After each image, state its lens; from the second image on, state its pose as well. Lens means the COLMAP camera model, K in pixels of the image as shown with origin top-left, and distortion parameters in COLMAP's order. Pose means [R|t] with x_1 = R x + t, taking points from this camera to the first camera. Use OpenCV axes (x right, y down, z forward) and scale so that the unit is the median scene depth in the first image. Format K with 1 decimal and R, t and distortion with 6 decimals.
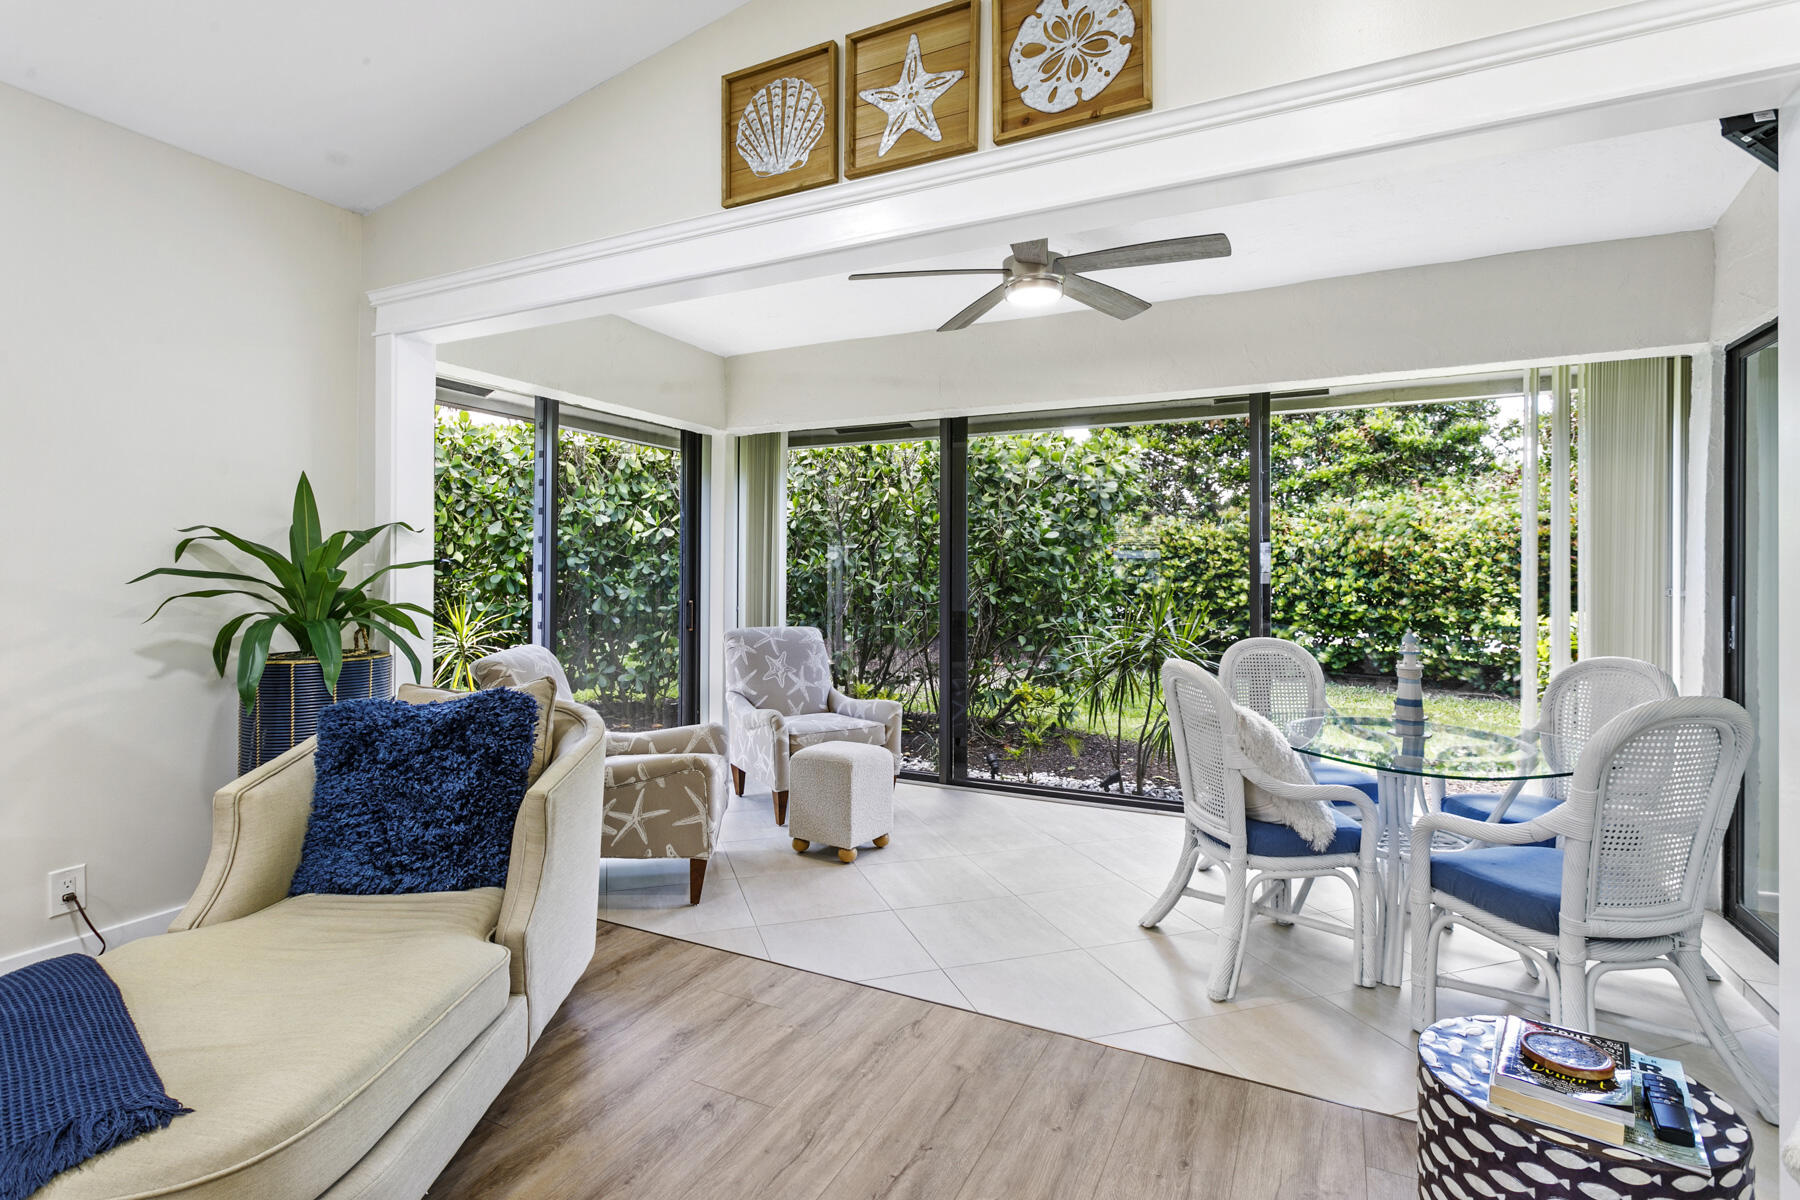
lens RADIAL K [[854.5, 0, 898.9], [0, 854.5, 574.5], [0, 0, 1]] dist [0.001664, 0.000530]
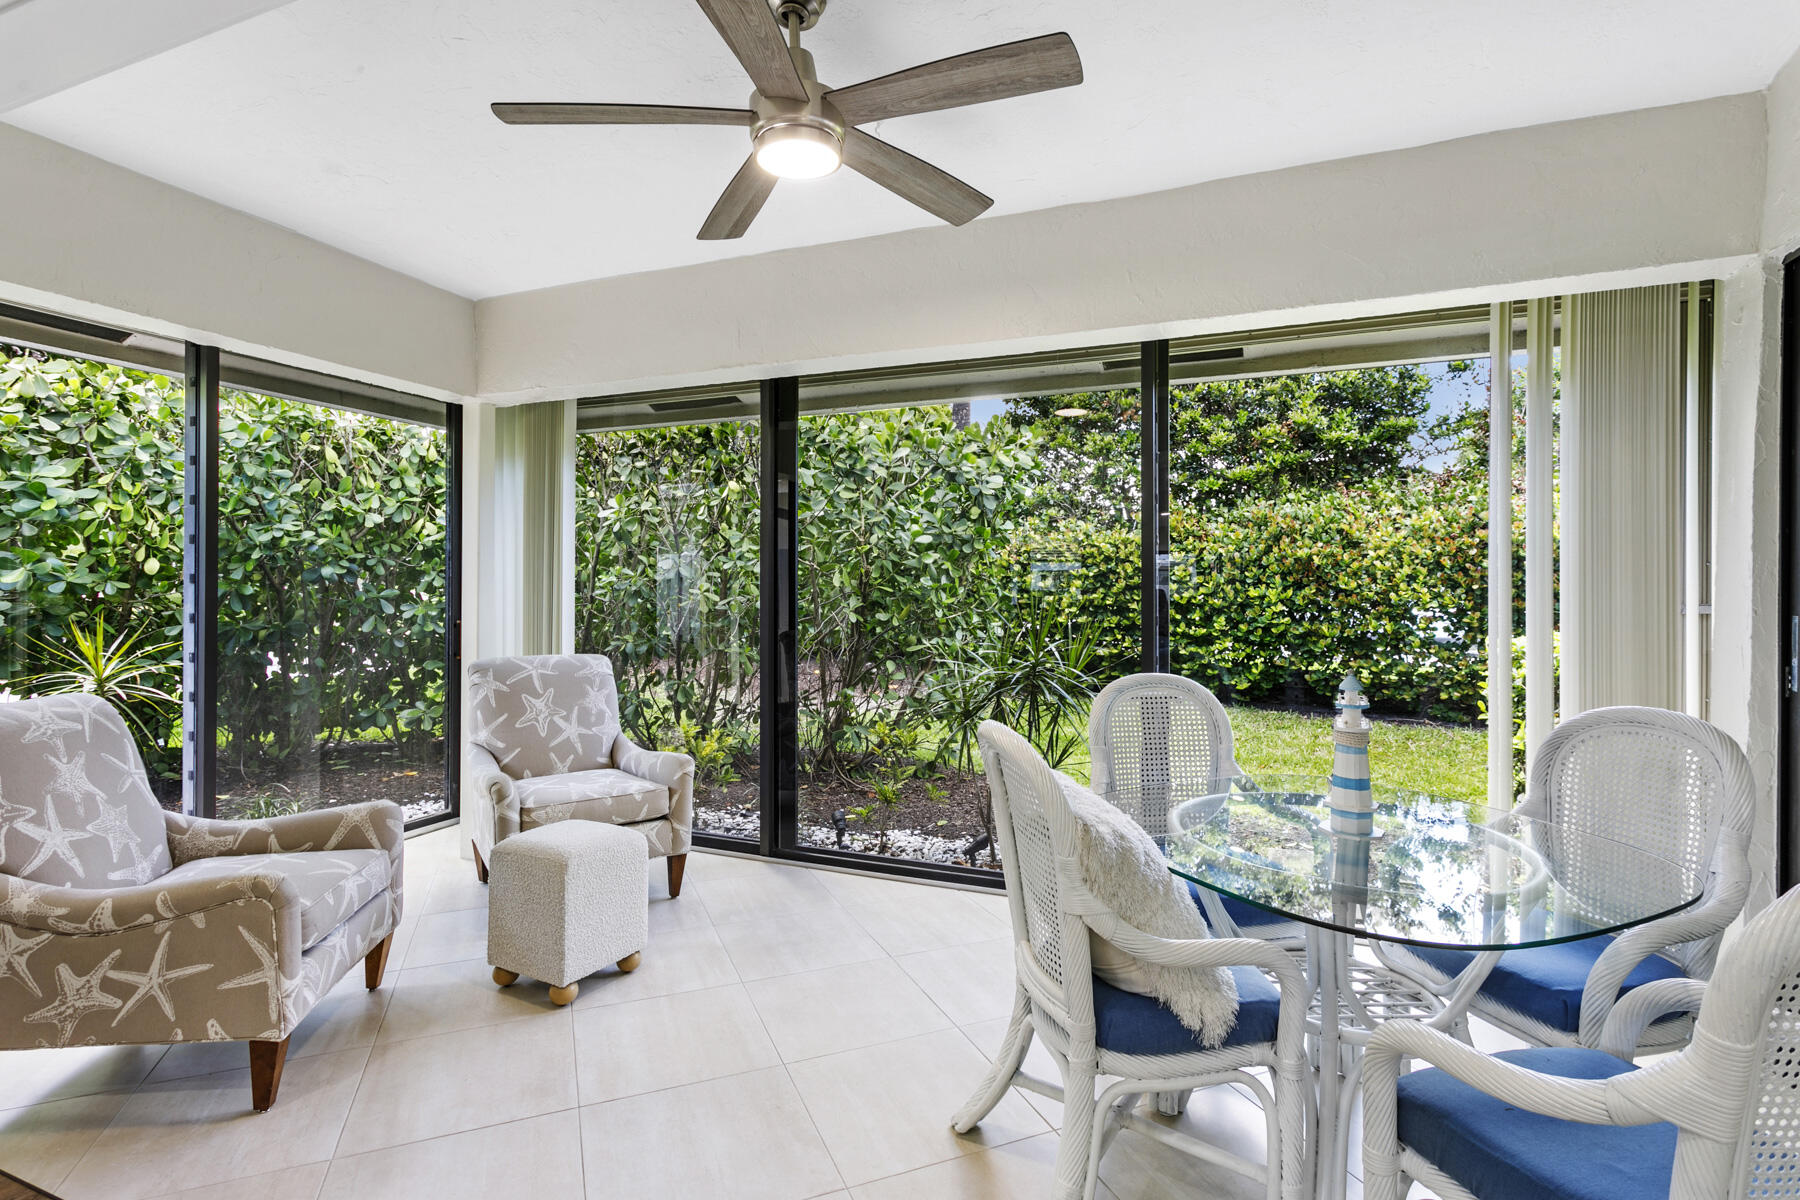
lens RADIAL K [[857.5, 0, 900.5], [0, 857.5, 591.2], [0, 0, 1]] dist [0.000694, 0.000277]
pose [[0.997273, -0.001977, 0.073777, 0.098903], [0.001594, 0.999985, 0.005256, 0.000291], [-0.073786, -0.005124, 0.997261, 0.179222]]
